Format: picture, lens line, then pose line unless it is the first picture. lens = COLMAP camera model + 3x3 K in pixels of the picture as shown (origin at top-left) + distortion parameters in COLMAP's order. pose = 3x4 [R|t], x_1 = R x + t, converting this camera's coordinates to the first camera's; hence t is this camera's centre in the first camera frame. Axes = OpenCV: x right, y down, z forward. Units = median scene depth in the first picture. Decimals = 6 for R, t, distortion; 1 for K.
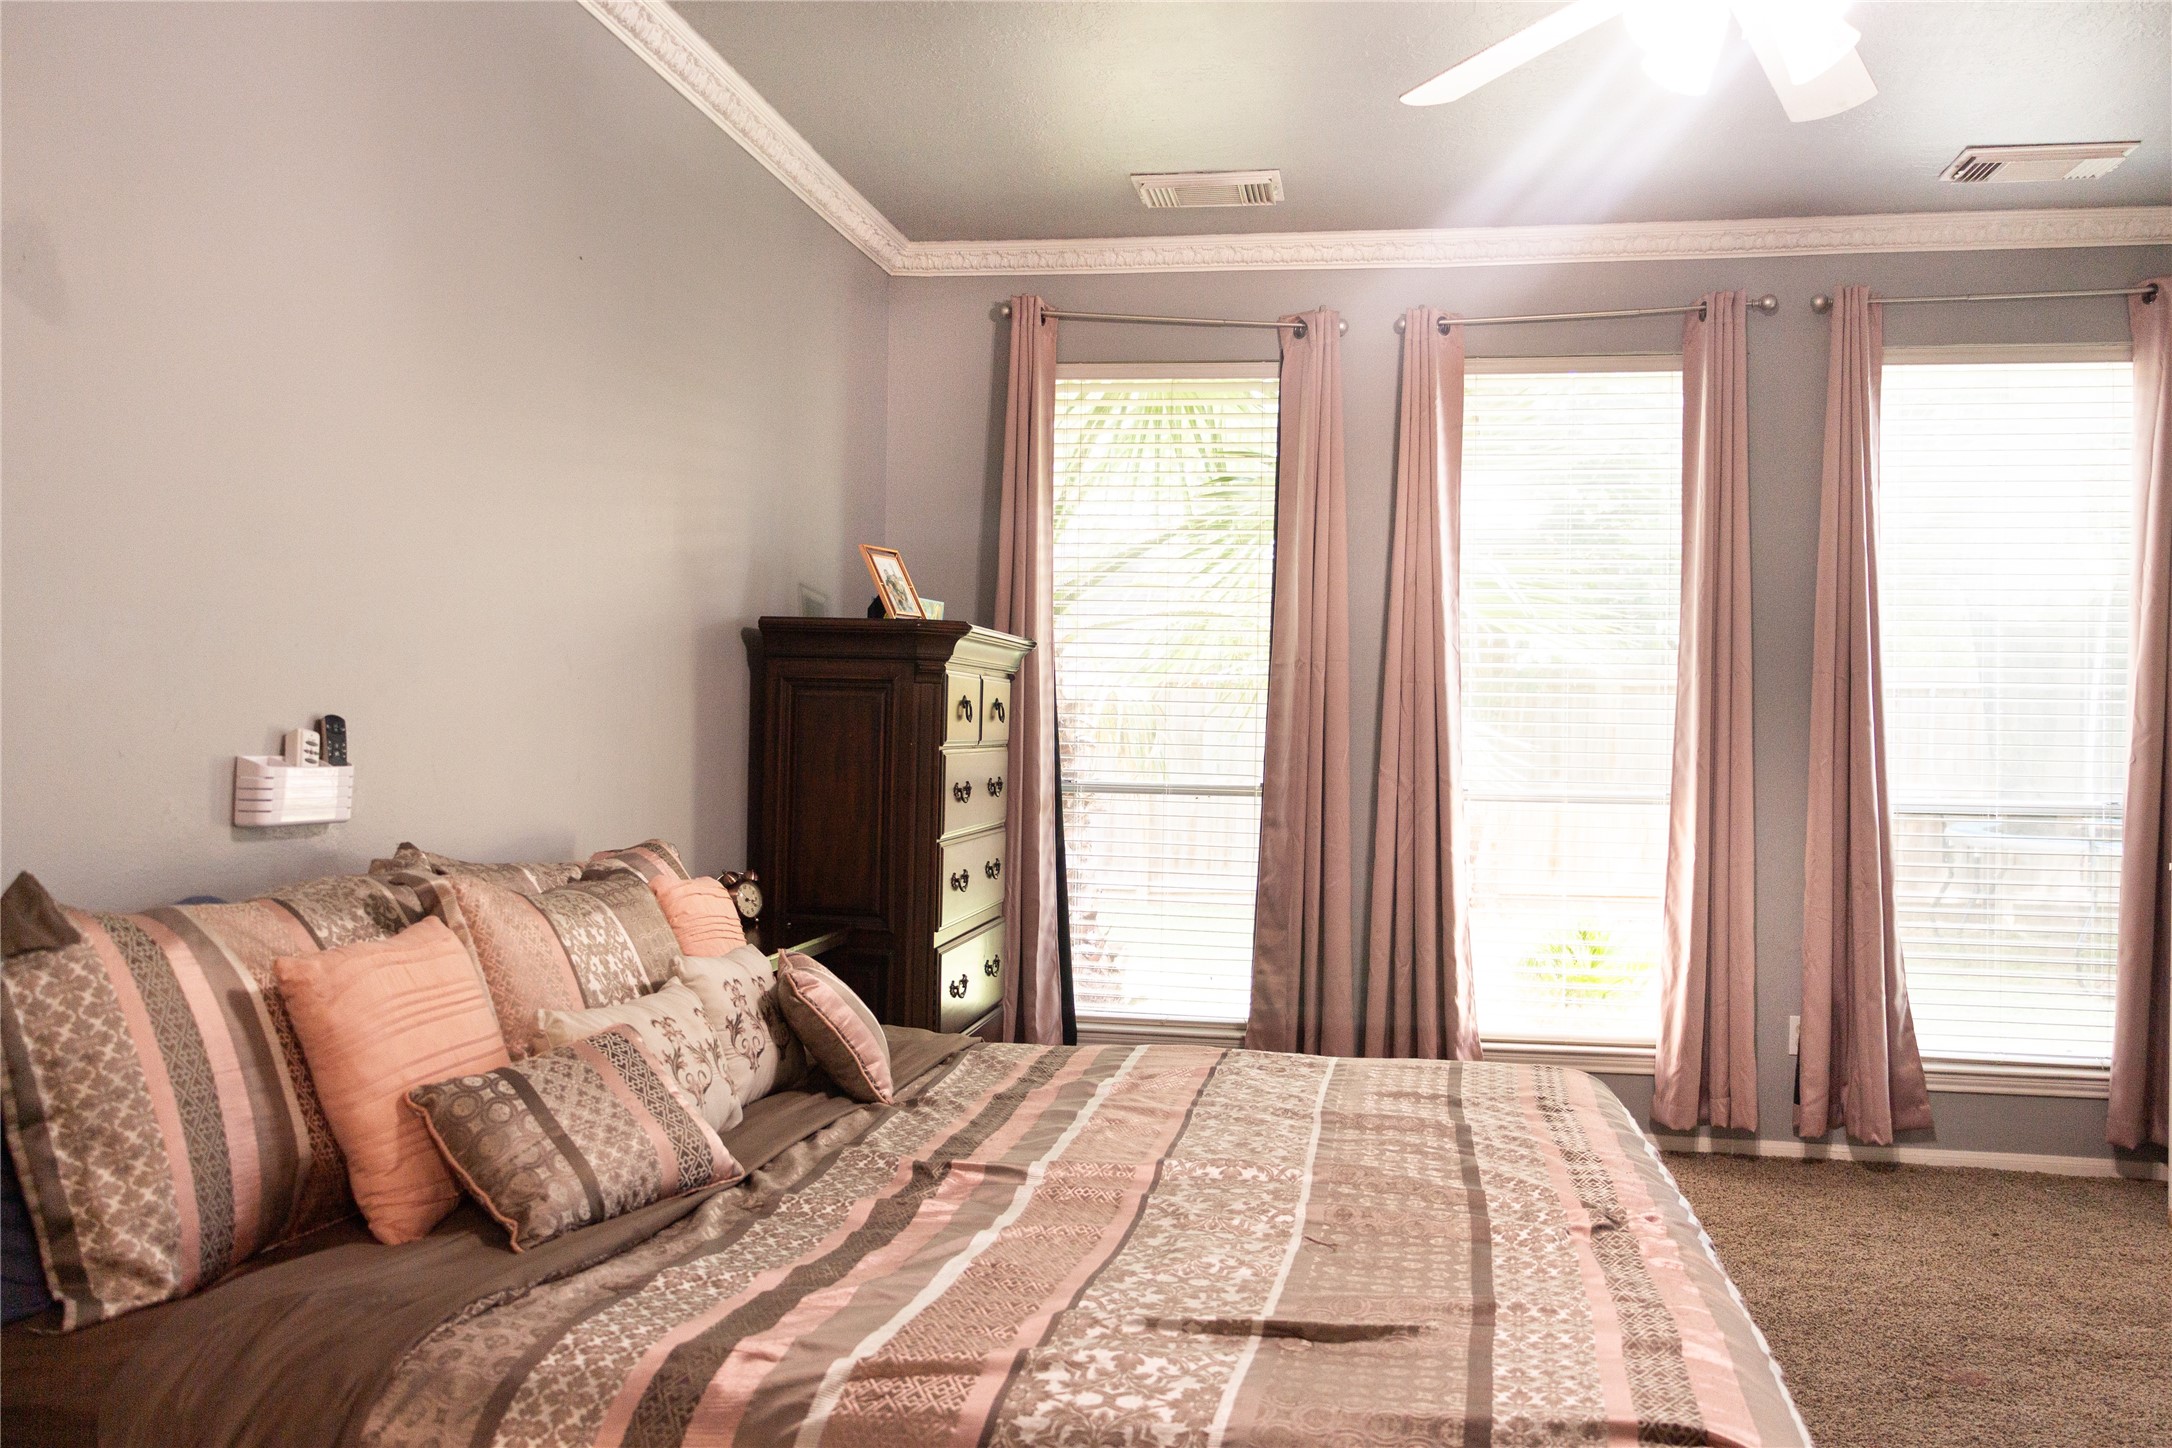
lens RADIAL K [[1830.7, 0, 1086.0], [0, 1830.7, 724.0], [0, 0, 1]] dist [0.031214, -0.091721]
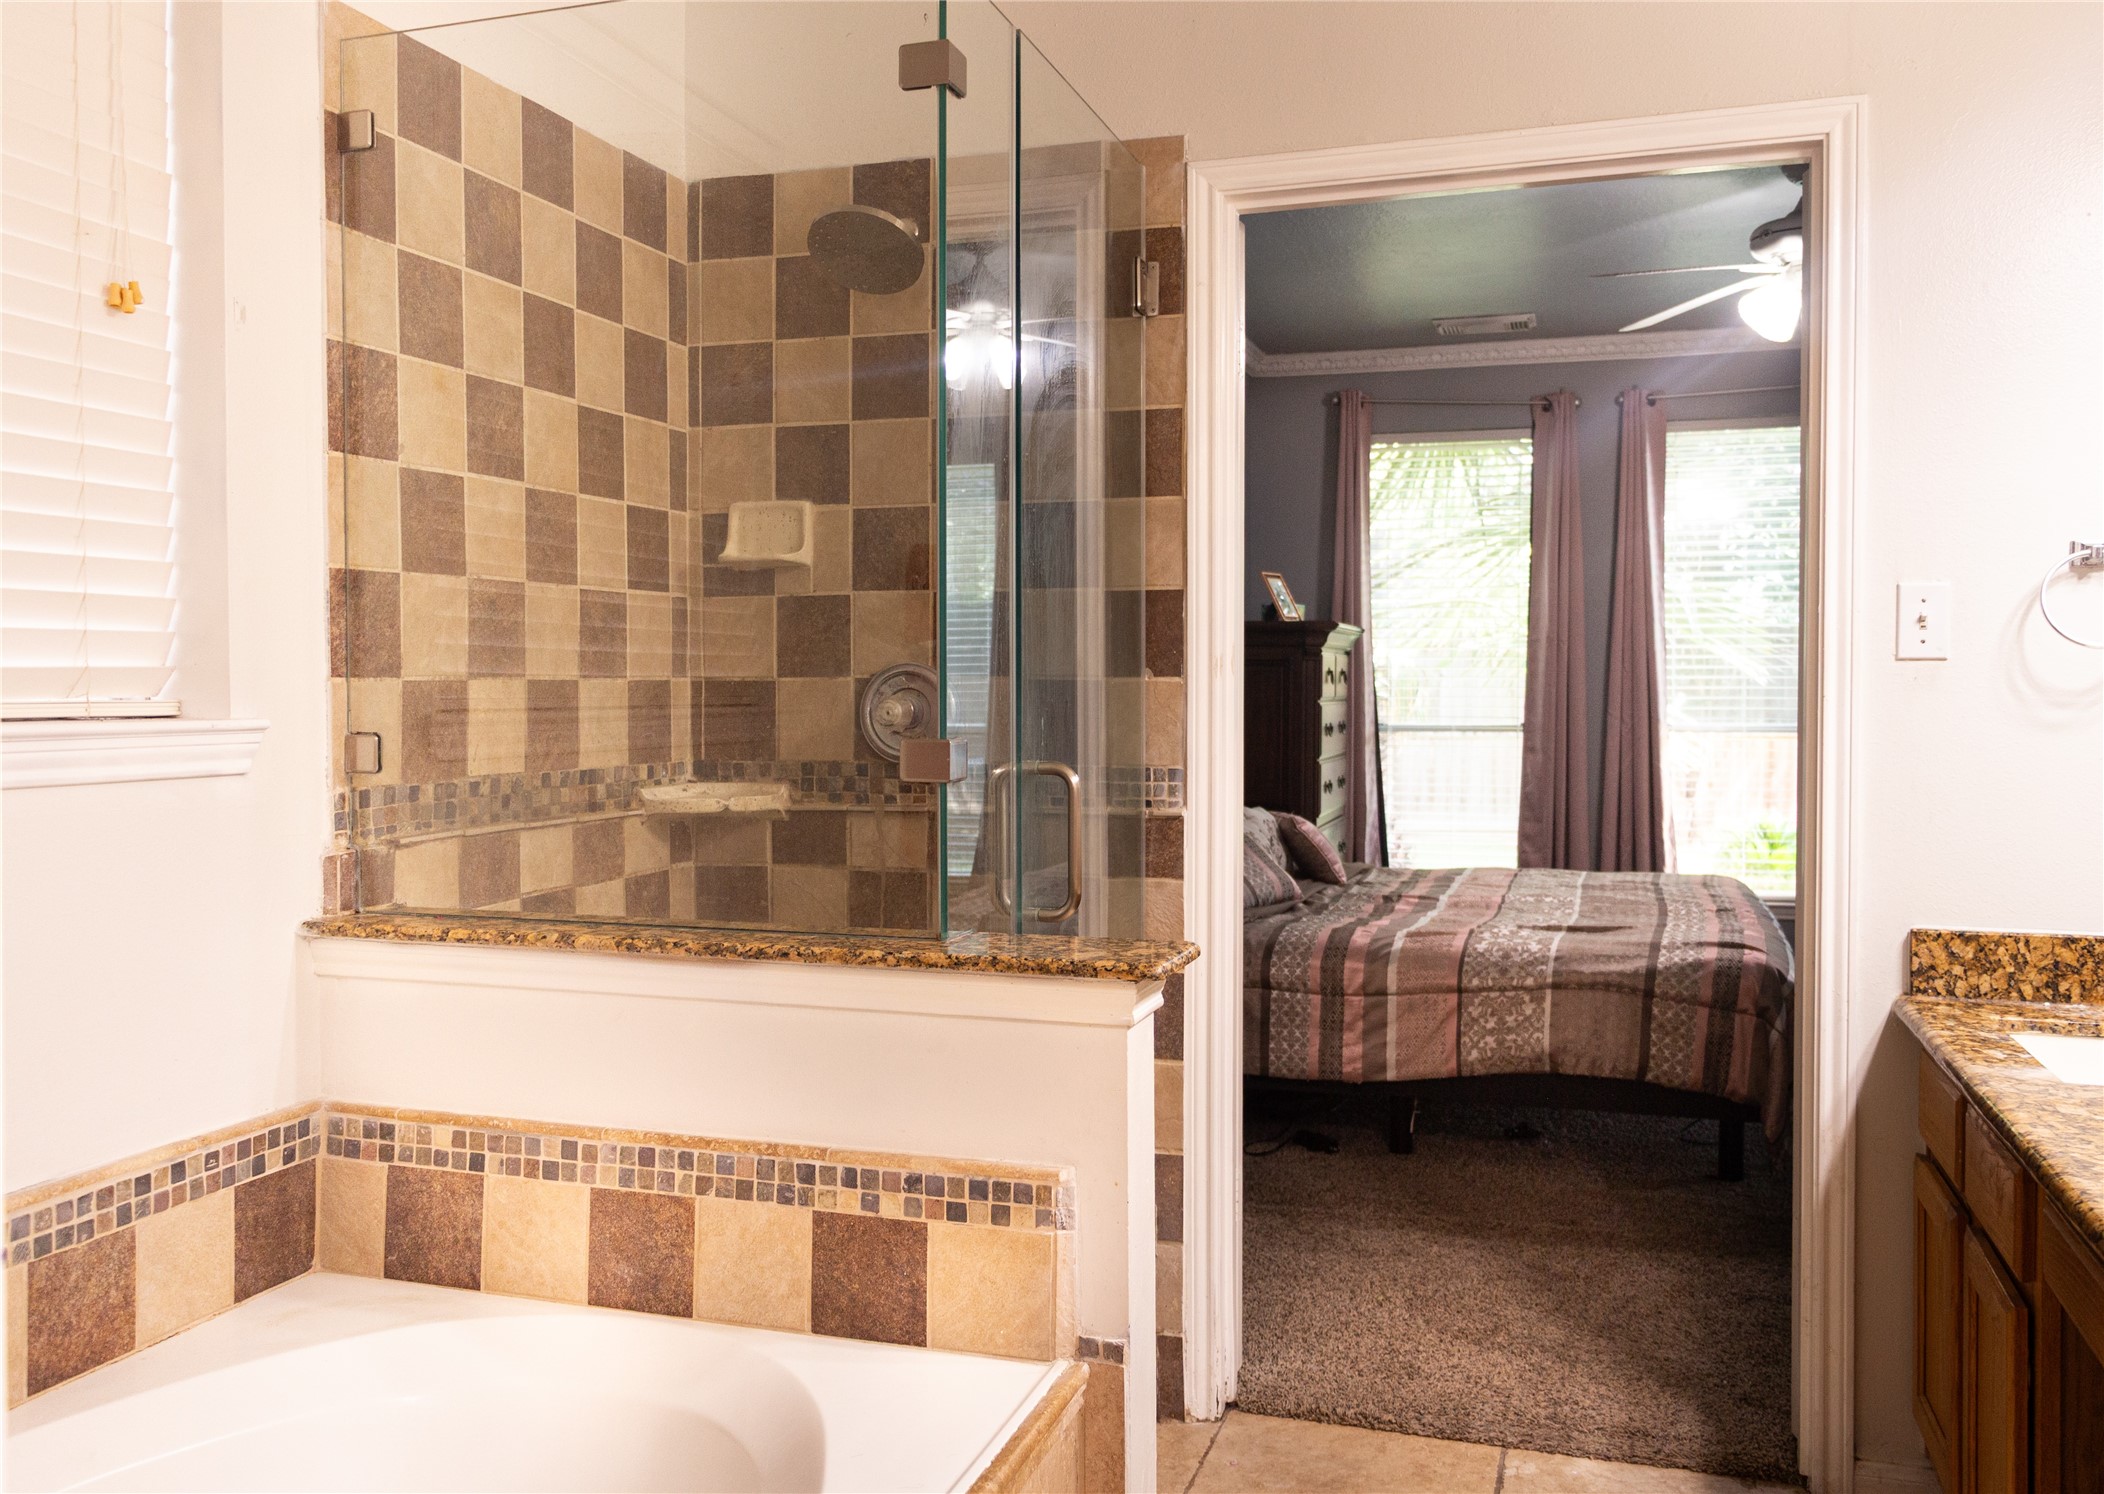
lens RADIAL K [[1646.5, 0, 1052.0], [0, 1646.5, 747.0], [0, 0, 1]] dist [-0.004409, -0.002752]
pose [[0.986489, -0.014982, -0.163142, -0.062354], [0.020972, 0.999165, 0.035053, -0.001814], [0.162481, -0.038001, 0.985980, -0.361002]]
